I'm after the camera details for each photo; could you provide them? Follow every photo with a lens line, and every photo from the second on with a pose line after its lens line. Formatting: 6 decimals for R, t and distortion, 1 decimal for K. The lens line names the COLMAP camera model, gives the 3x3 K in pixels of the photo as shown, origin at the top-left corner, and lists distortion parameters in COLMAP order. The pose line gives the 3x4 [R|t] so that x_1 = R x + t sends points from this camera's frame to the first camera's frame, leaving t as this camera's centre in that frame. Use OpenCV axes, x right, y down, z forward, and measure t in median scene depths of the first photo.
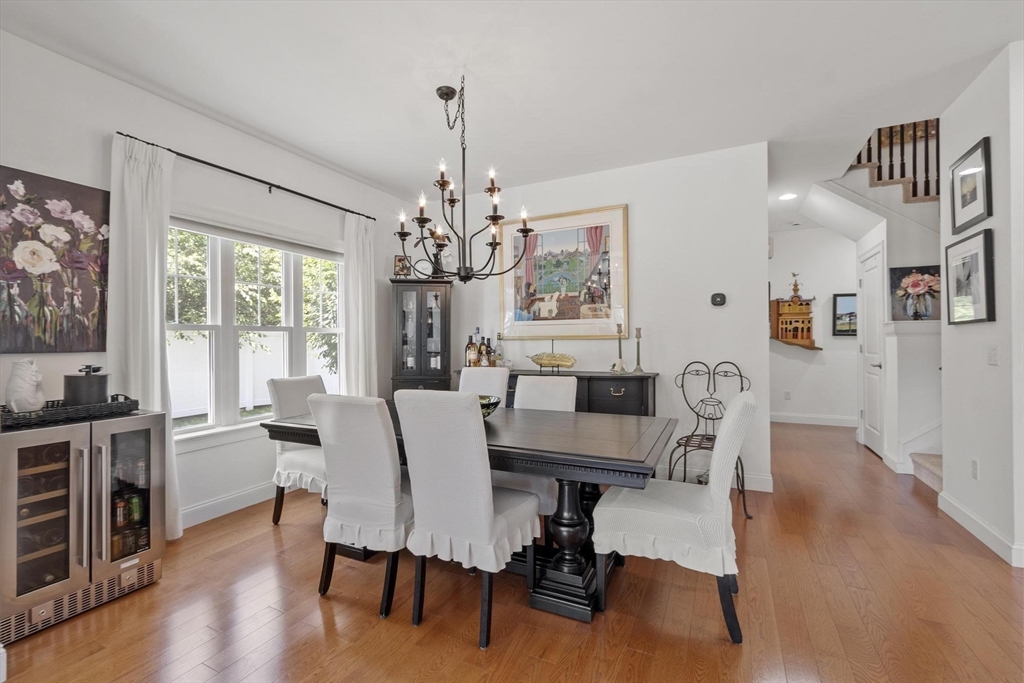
lens RADIAL K [[452.2, 0, 483.0], [0, 452.2, 340.7], [0, 0, 1]] dist [0.001540, -0.000128]
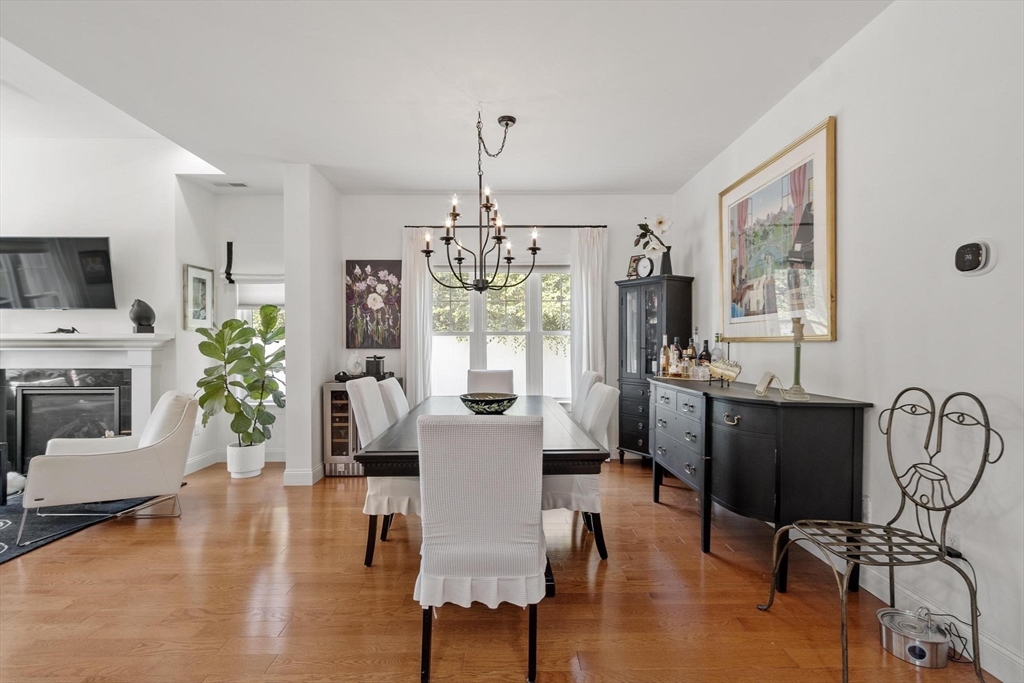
lens RADIAL K [[452.2, 0, 495.2], [0, 452.2, 342.0], [0, 0, 1]] dist [0.001540, -0.000128]
pose [[0.466626, 0.002347, -0.884452, 0.826541], [-0.000746, 0.999997, 0.002260, -0.005629], [0.884455, -0.000395, 0.466626, 0.418095]]
